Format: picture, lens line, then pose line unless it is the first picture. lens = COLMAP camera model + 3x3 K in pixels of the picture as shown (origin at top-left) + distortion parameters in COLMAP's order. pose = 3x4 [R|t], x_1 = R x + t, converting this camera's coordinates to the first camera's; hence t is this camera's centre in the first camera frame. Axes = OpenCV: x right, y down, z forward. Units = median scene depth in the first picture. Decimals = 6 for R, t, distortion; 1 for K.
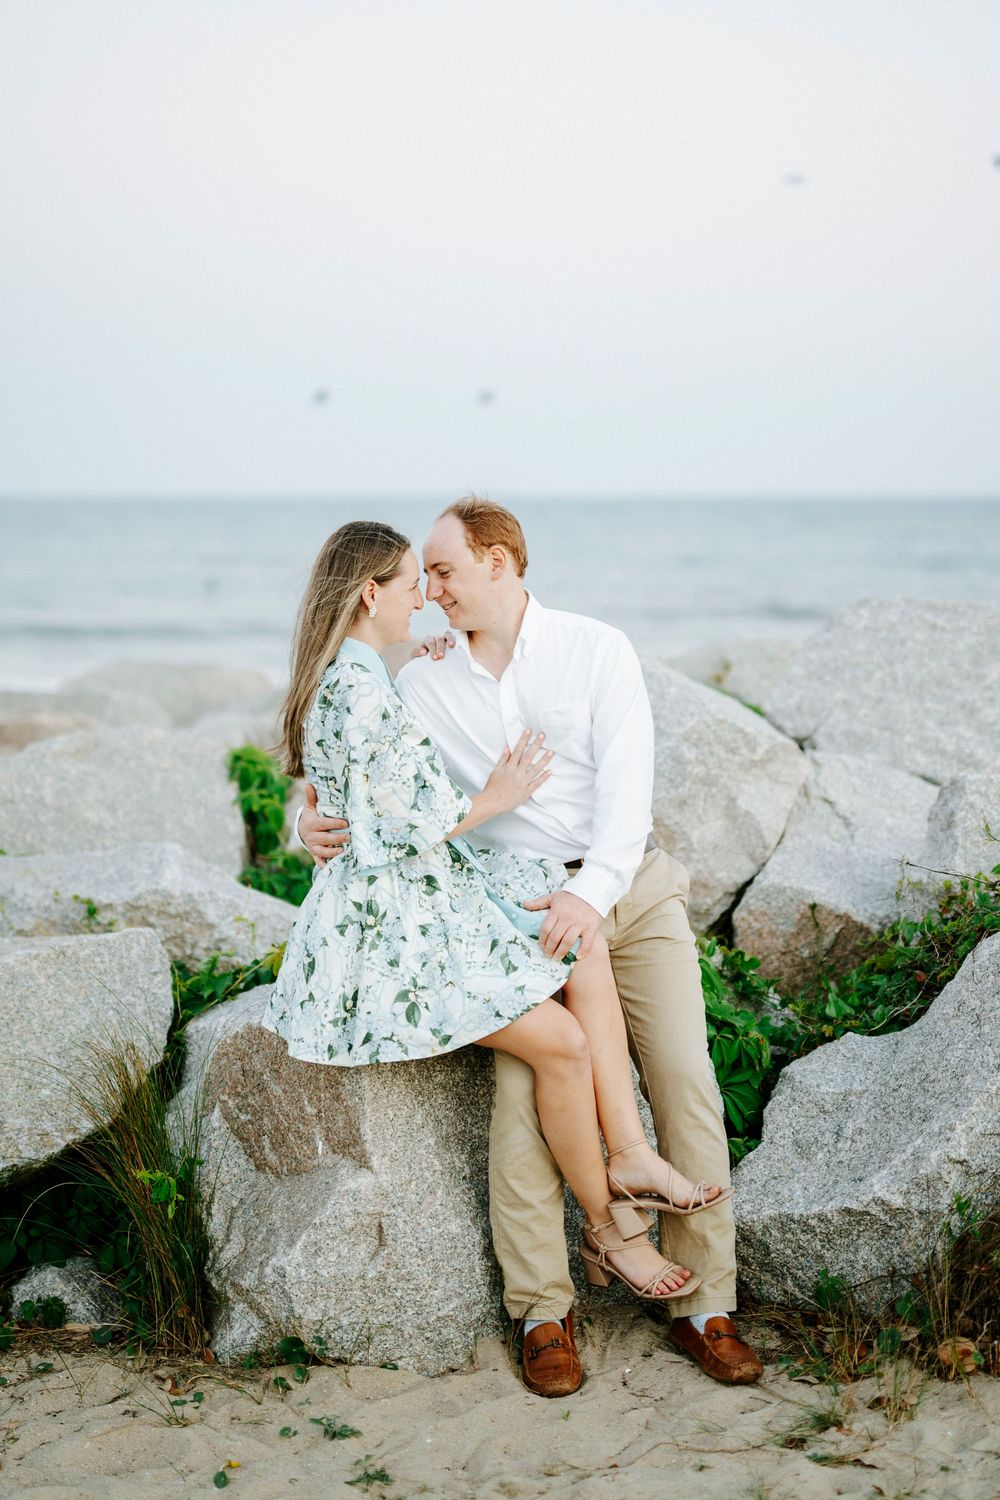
lens RADIAL K [[2219.9, 0, 500.6], [0, 2219.9, 735.7], [0, 0, 1]] dist [0.031436, 0.000000]
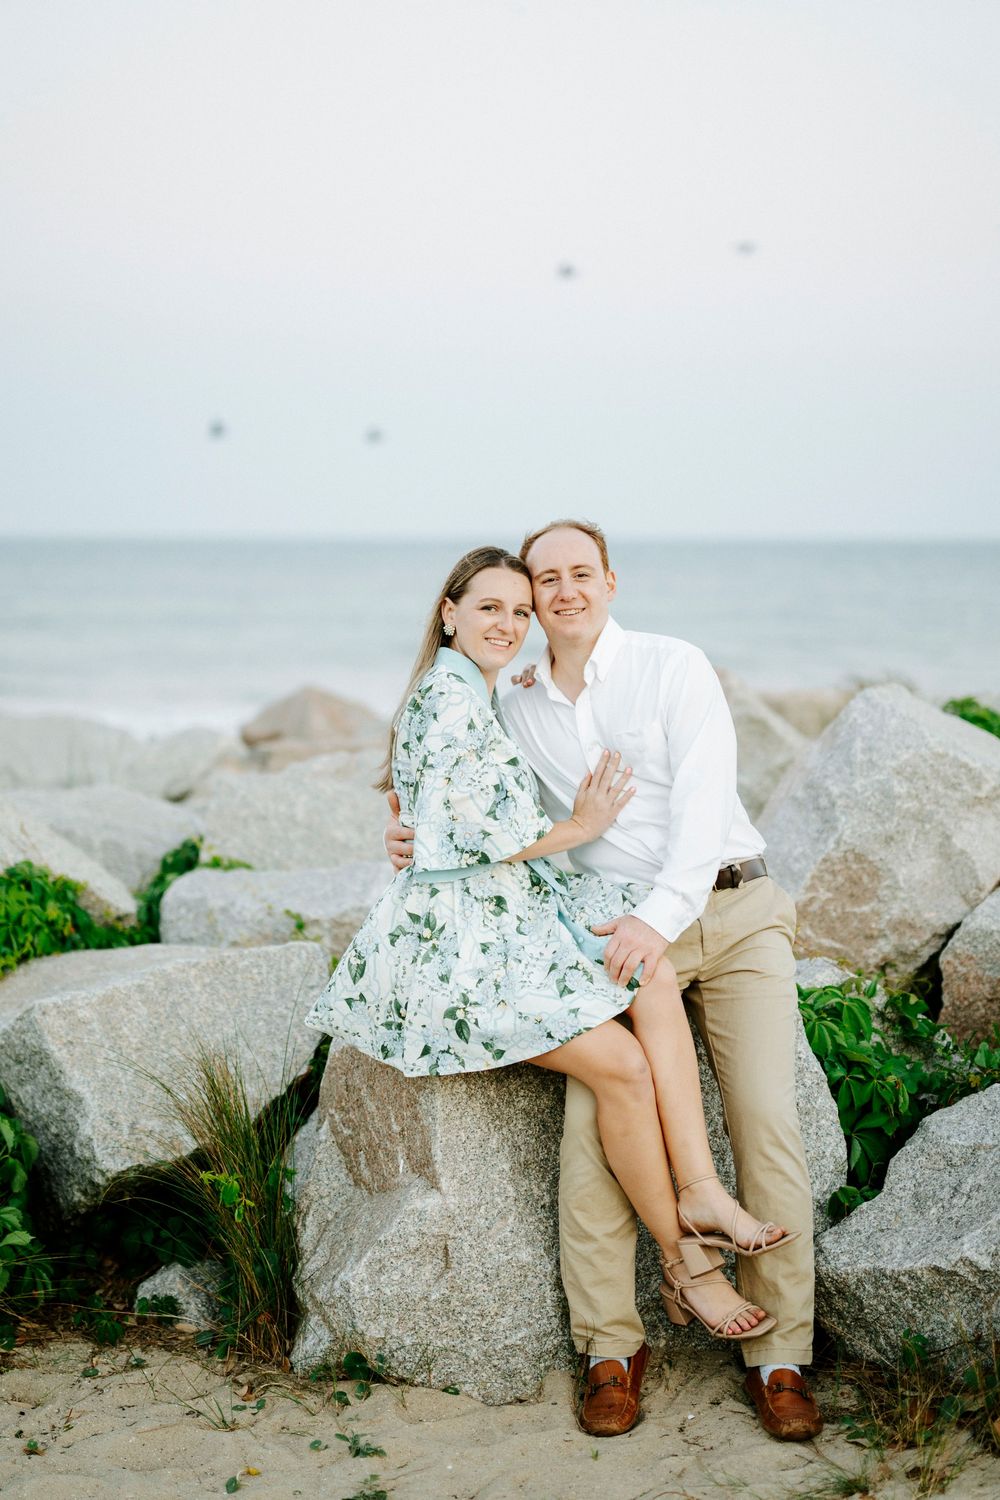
lens RADIAL K [[2219.9, 0, 499.2], [0, 2219.9, 764.3], [0, 0, 1]] dist [0.031436, 0.000000]
pose [[0.975194, 0.025232, -0.219911, 0.176785], [-0.026335, 0.999651, -0.002084, 0.006326], [0.219782, 0.007824, 0.975518, 0.036482]]
